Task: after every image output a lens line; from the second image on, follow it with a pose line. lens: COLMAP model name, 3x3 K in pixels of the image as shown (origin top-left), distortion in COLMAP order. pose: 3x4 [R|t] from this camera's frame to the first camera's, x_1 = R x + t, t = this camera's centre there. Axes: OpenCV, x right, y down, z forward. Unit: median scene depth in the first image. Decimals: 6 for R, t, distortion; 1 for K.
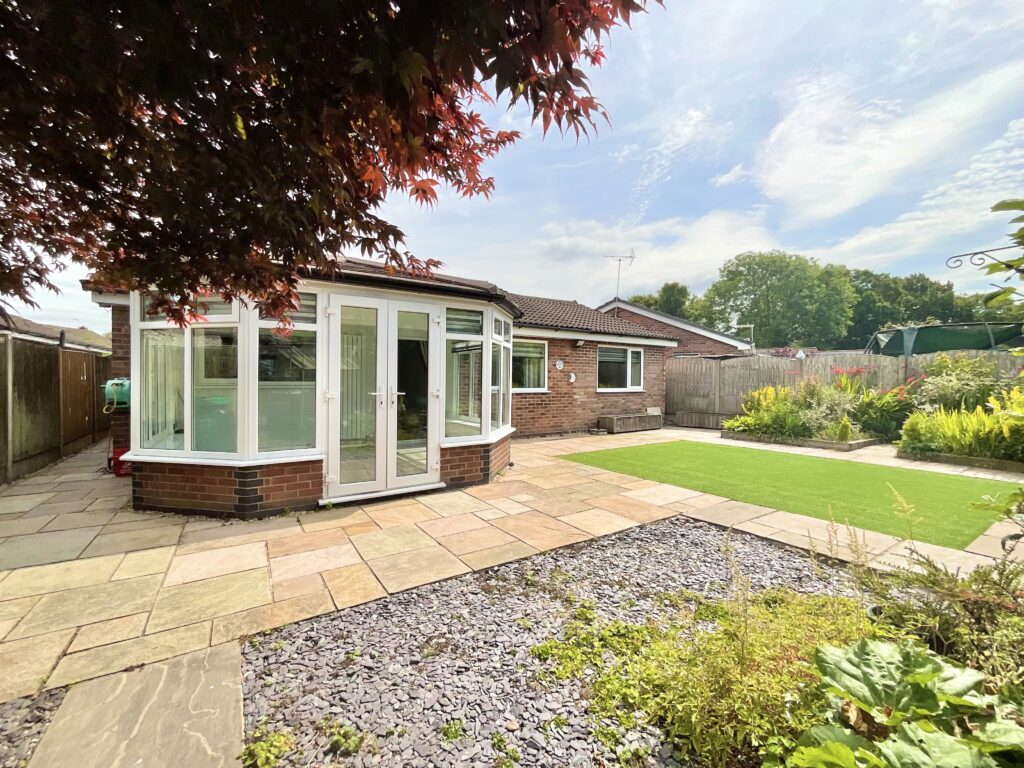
lens RADIAL K [[414.2, 0, 512.0], [0, 414.2, 384.0], [0, 0, 1]] dist [0.002522, -0.002936]
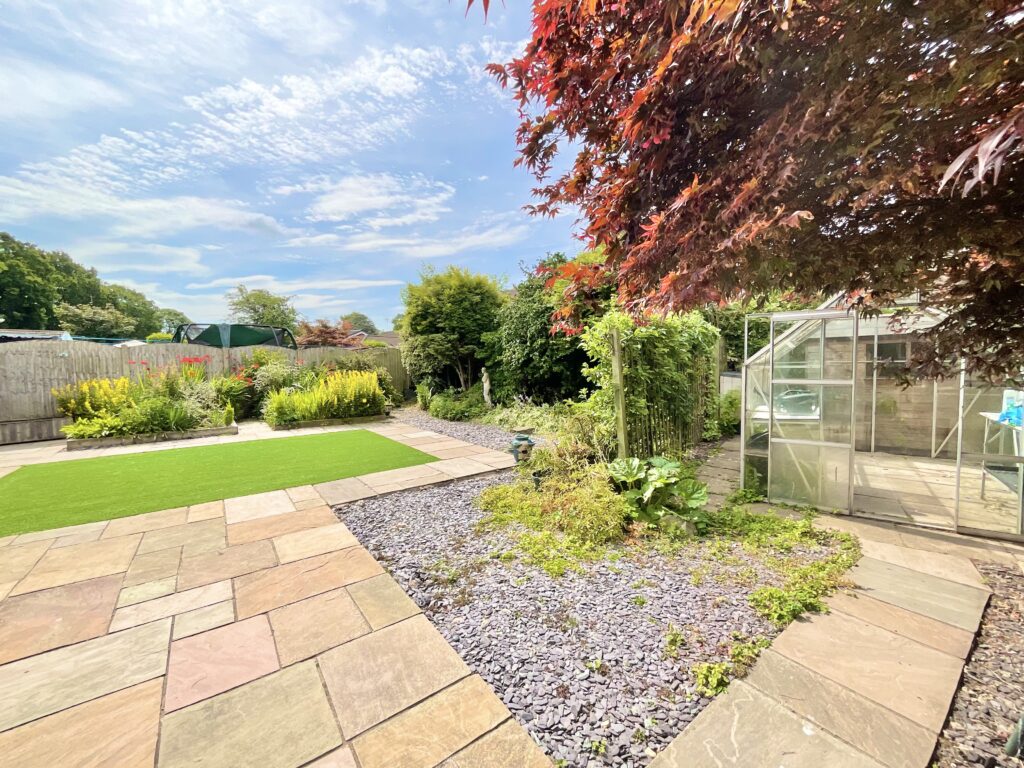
lens RADIAL K [[414.2, 0, 512.0], [0, 414.2, 384.0], [0, 0, 1]] dist [0.002522, -0.002936]
pose [[-0.042920, -0.057378, 0.997430, -0.513482], [0.018824, 0.998126, 0.058228, -0.034788], [-0.998901, 0.021275, -0.041759, 0.470636]]
